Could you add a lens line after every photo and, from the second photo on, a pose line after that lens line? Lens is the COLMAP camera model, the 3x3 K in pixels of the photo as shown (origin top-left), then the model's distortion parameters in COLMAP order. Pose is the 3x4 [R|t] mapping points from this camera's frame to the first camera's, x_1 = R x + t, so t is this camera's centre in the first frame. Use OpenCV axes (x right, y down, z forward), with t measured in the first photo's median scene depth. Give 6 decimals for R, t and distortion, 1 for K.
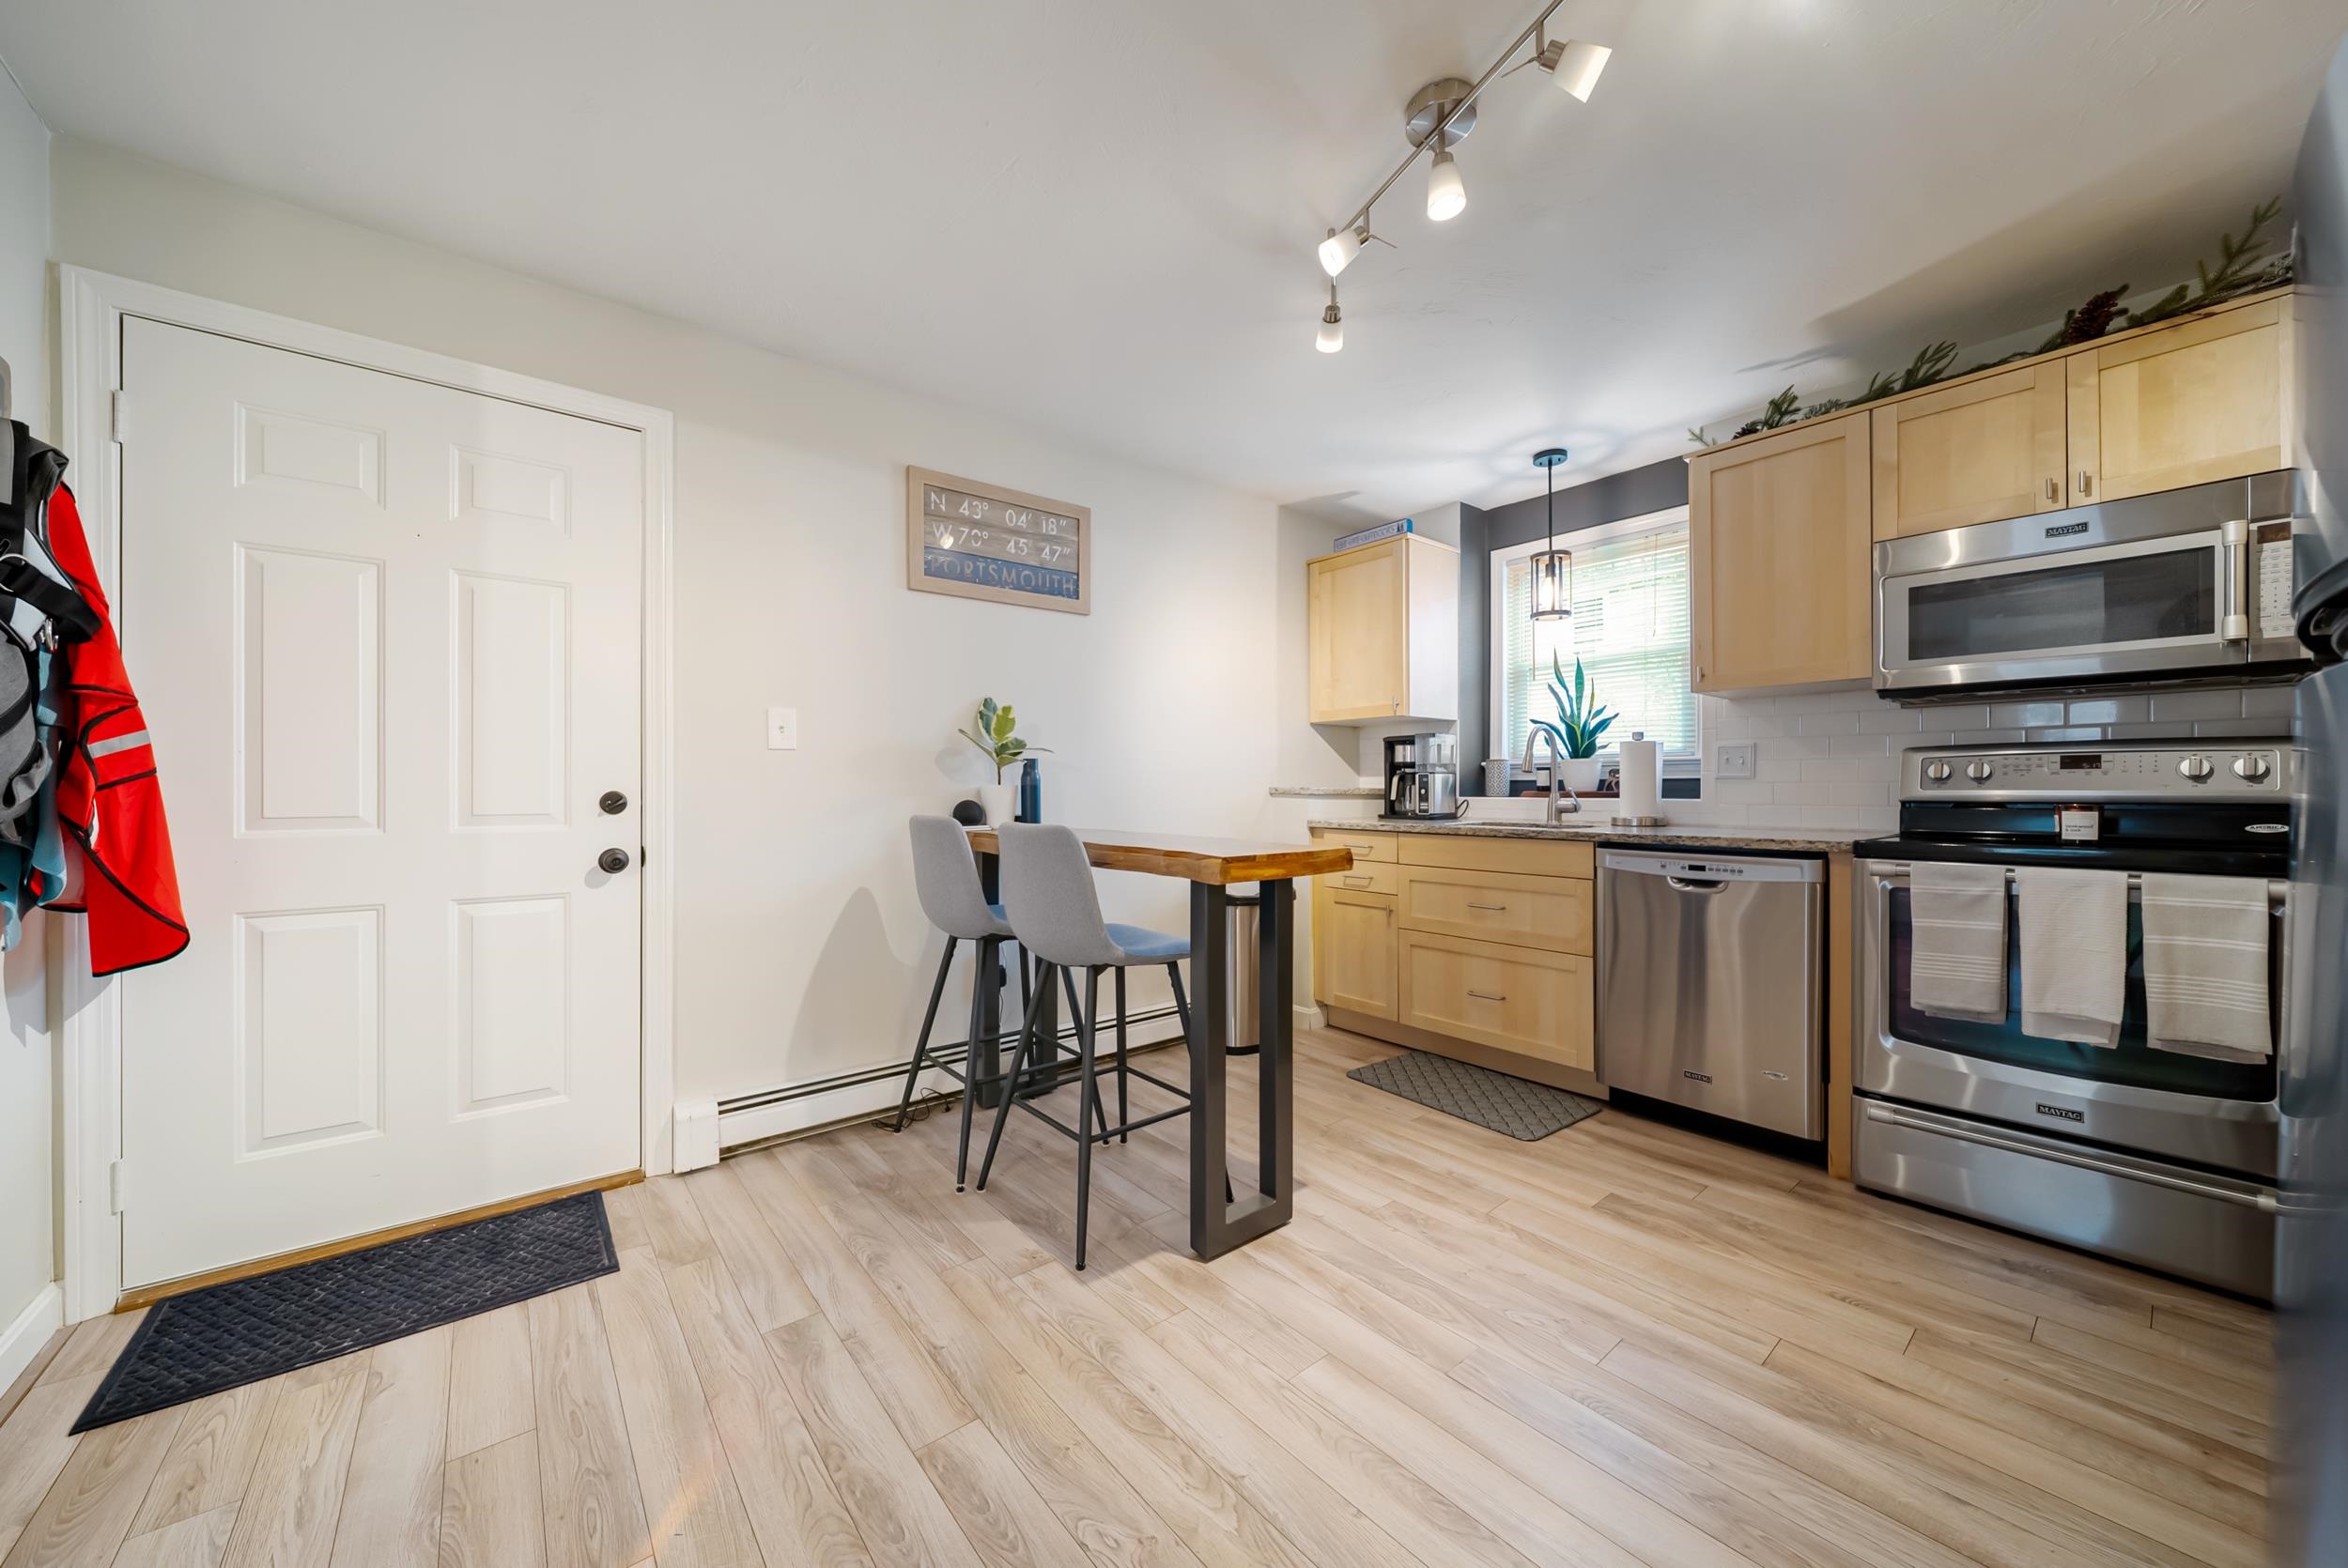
lens RADIAL K [[830.3, 0, 1174.3], [0, 830.3, 787.3], [0, 0, 1]] dist [0.000501, -0.000133]
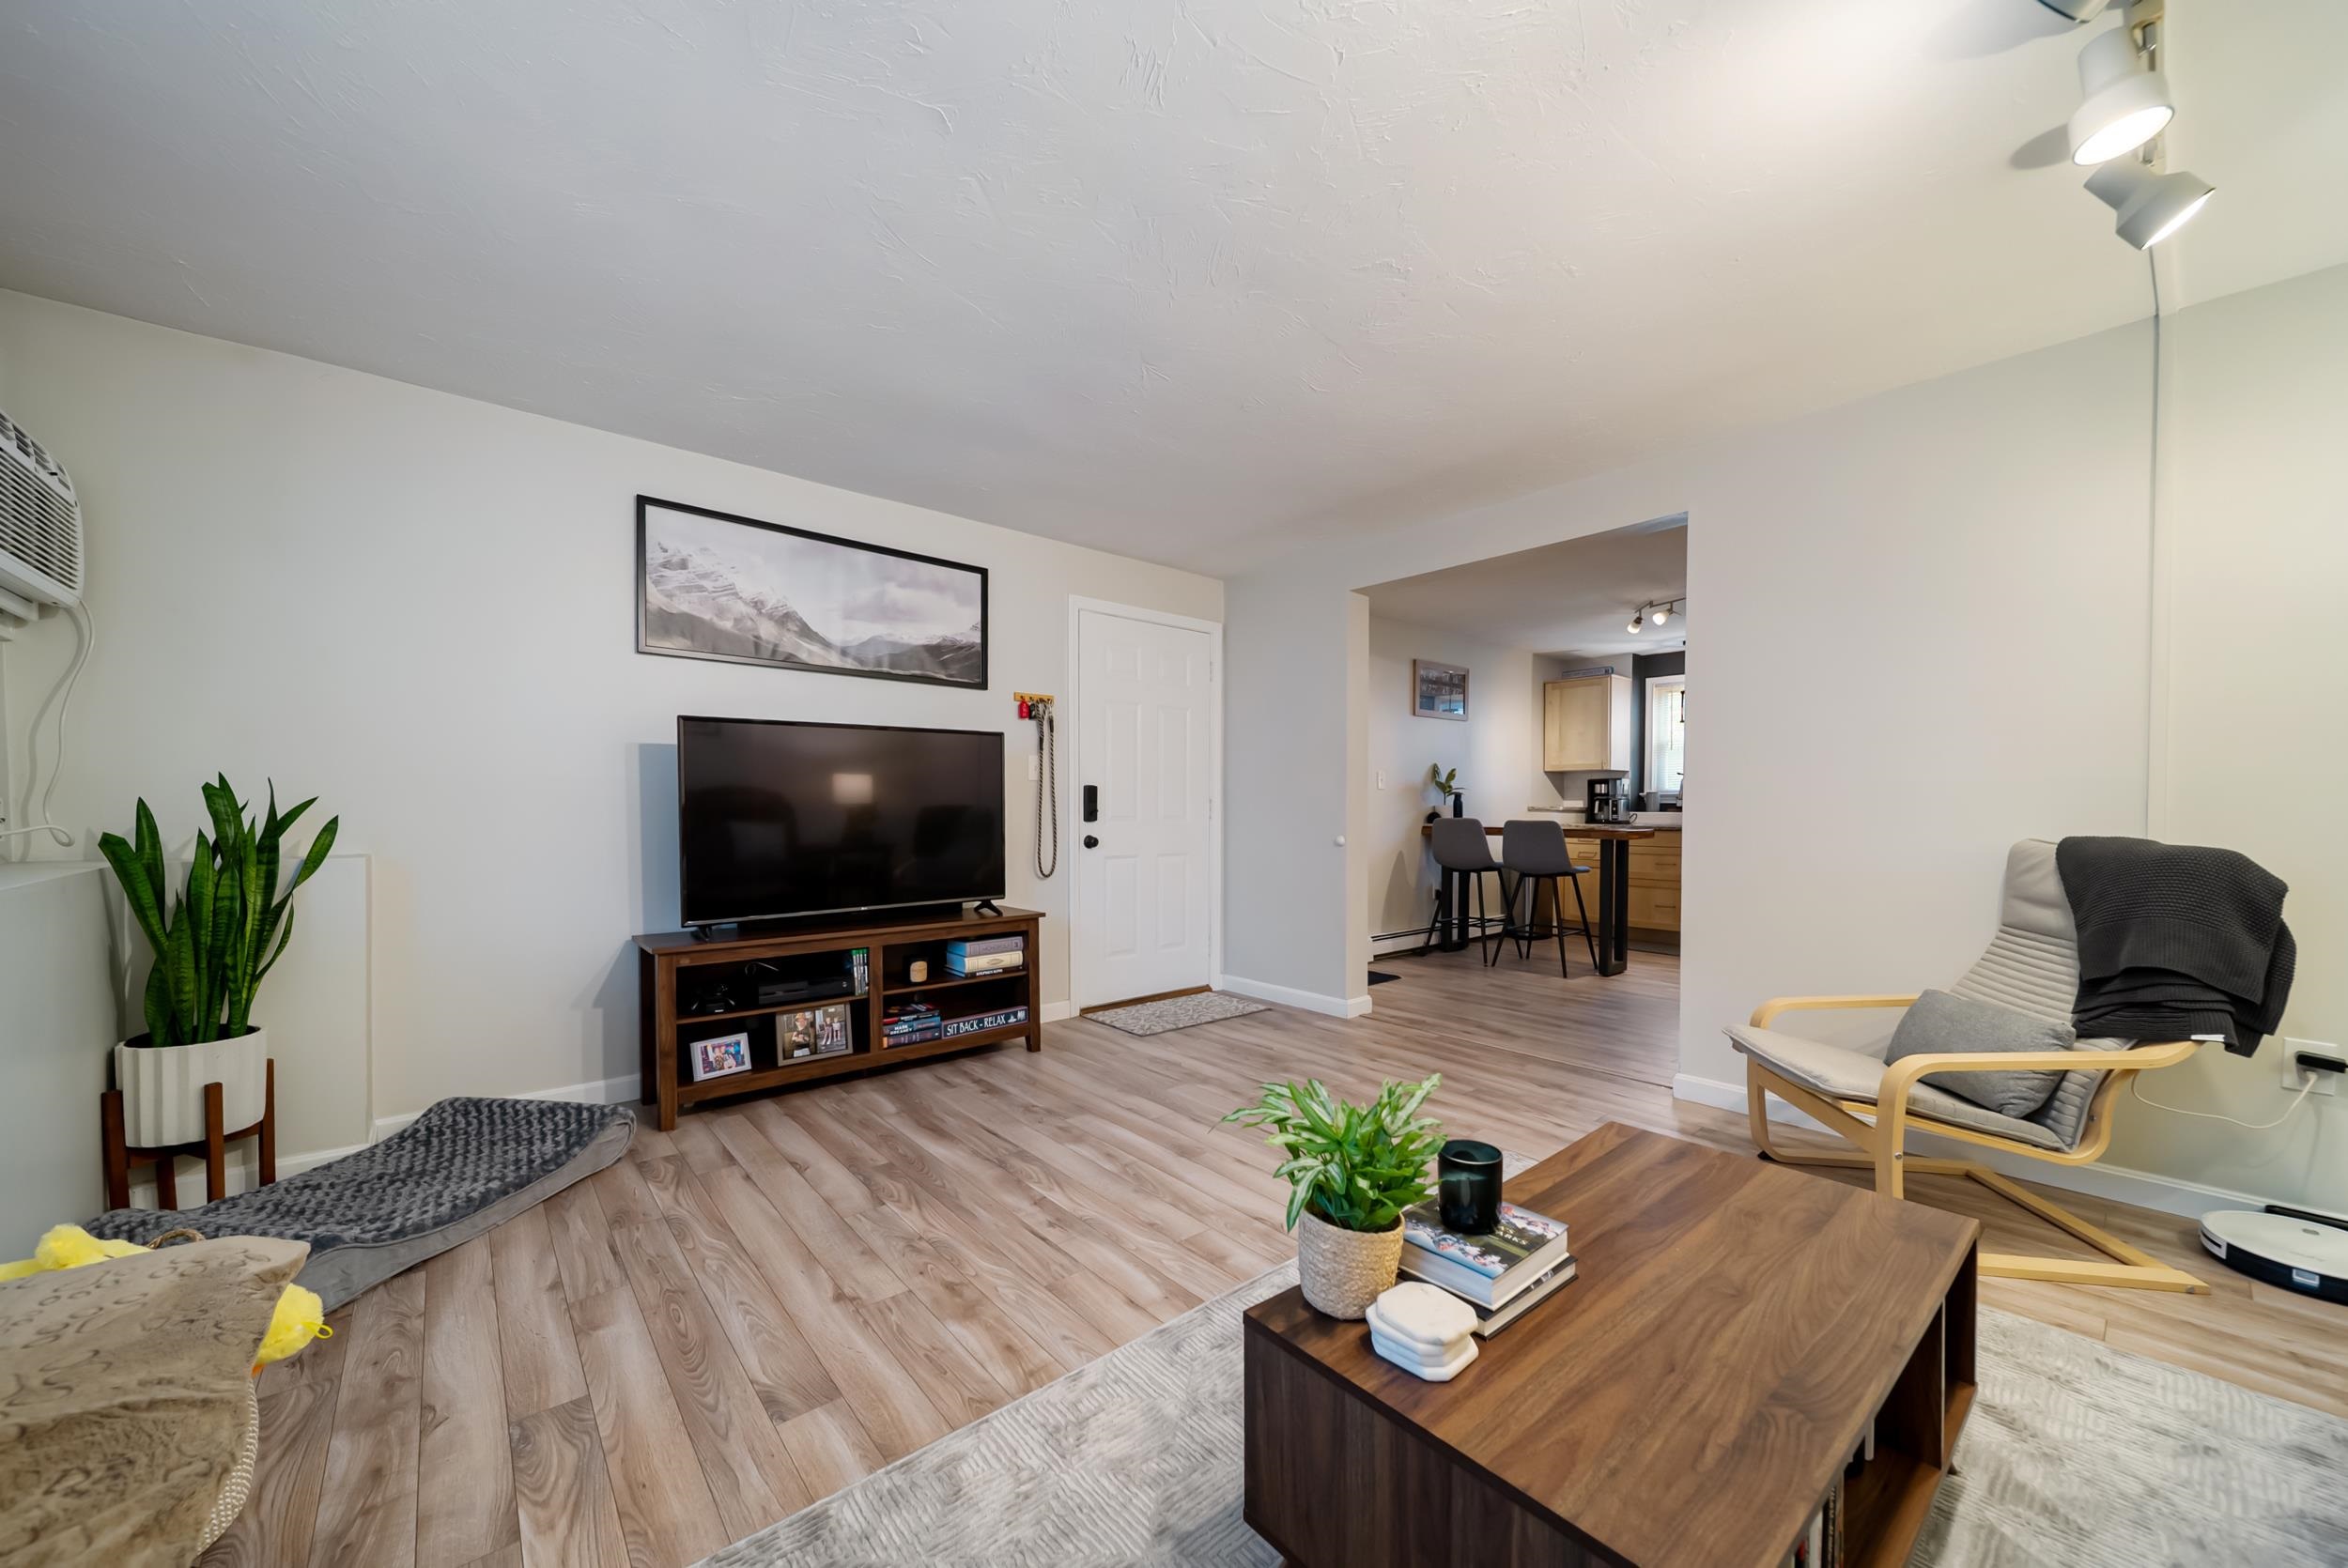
lens RADIAL K [[855.6, 0, 1167.6], [0, 855.6, 816.7], [0, 0, 1]] dist [0.000199, -0.000039]
pose [[0.999742, 0.003597, 0.022426, -0.948003], [-0.003953, 0.999867, 0.015842, -0.005303], [-0.022366, -0.015926, 0.999623, -1.152694]]
